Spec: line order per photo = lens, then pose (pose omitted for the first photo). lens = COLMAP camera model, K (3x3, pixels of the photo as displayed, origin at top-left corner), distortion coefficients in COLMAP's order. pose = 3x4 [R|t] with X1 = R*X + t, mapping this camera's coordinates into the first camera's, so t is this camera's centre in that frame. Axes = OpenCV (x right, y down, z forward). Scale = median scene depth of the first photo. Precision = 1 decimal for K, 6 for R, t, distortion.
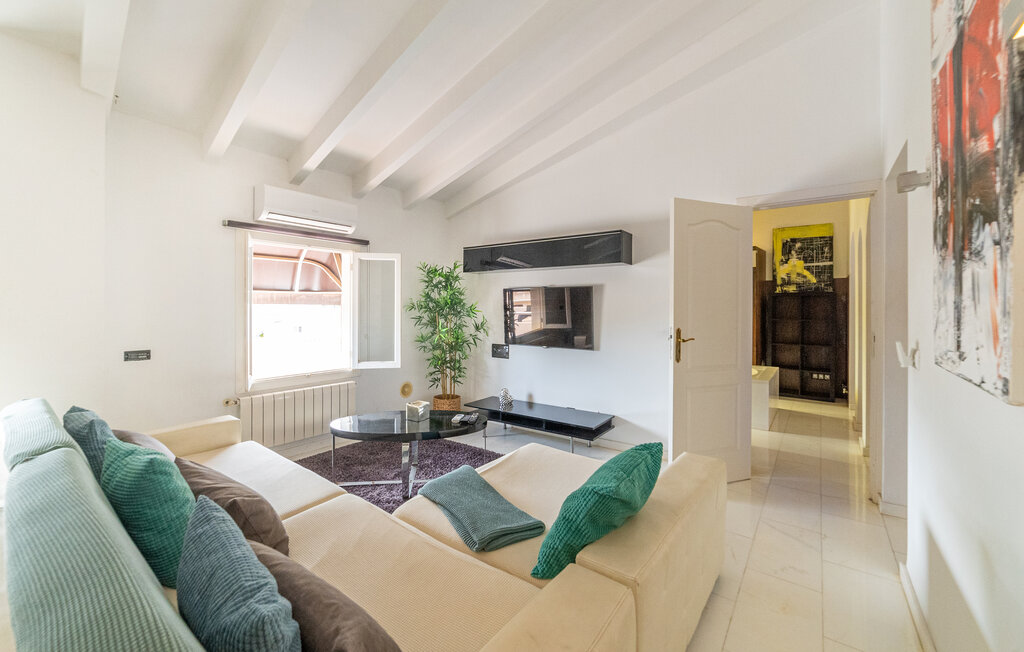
lens RADIAL K [[407.9, 0, 513.5], [0, 407.9, 310.2], [0, 0, 1]] dist [0.000006, 0.000075]
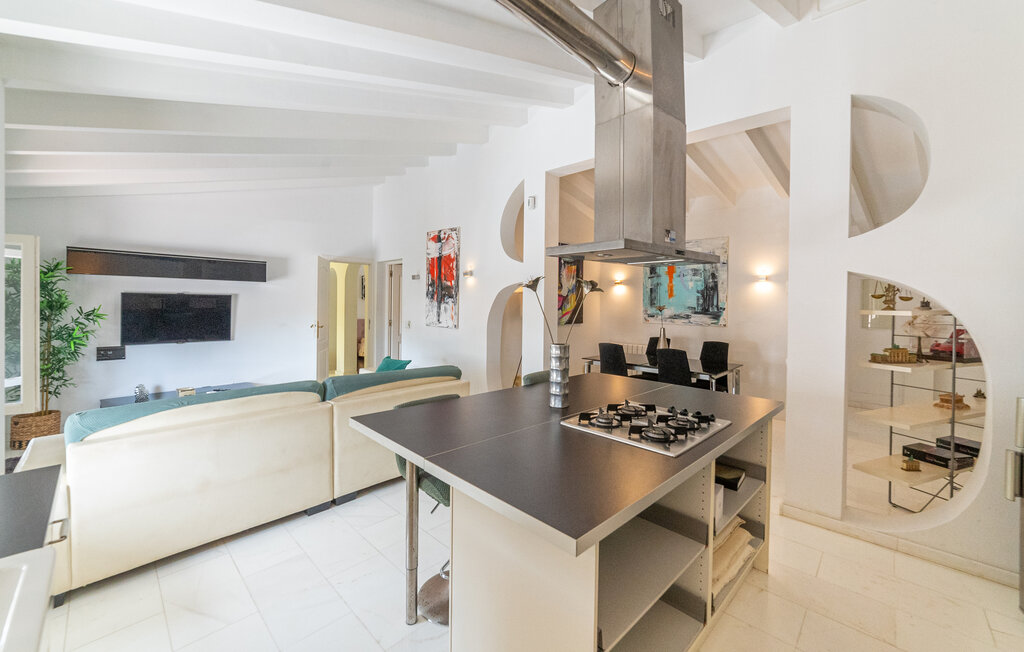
lens RADIAL K [[380.8, 0, 510.9], [0, 380.8, 304.8], [0, 0, 1]] dist [-0.009293, 0.000078]
pose [[0.132322, -0.007679, 0.991177, -0.995839], [-0.007953, 0.999930, 0.008809, -0.044666], [-0.991175, -0.009048, 0.132252, -0.131639]]
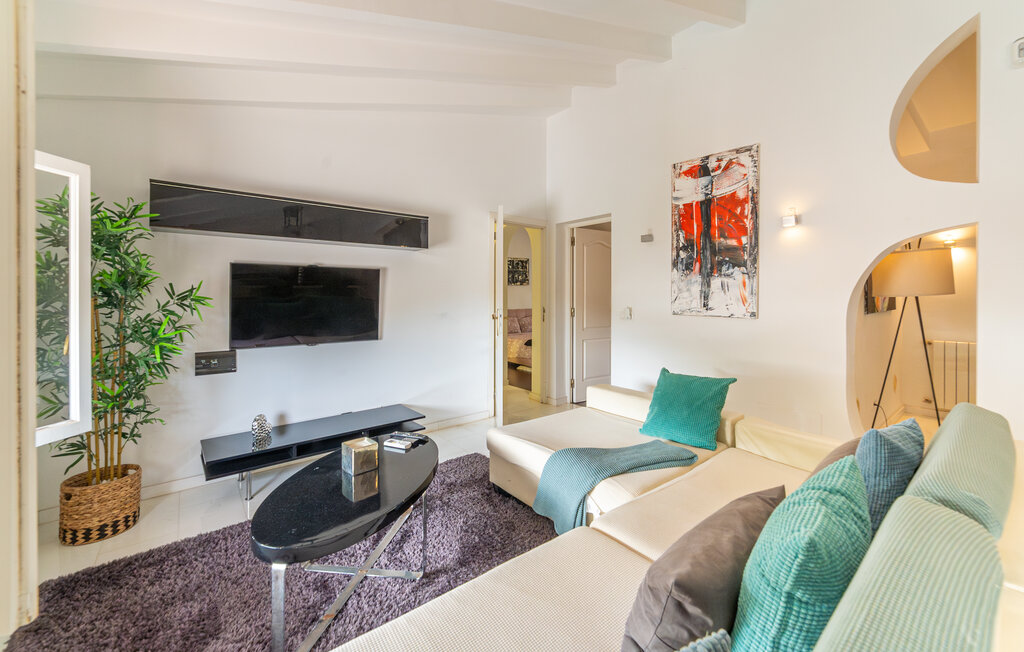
lens RADIAL K [[408.4, 0, 540.4], [0, 408.4, 291.4], [0, 0, 1]] dist [-0.018428, 0.000212]
pose [[0.238635, 0.000836, 0.971109, -0.612387], [0.005847, 0.999980, -0.002297, -0.004643], [-0.971092, 0.006226, 0.238625, 0.448452]]
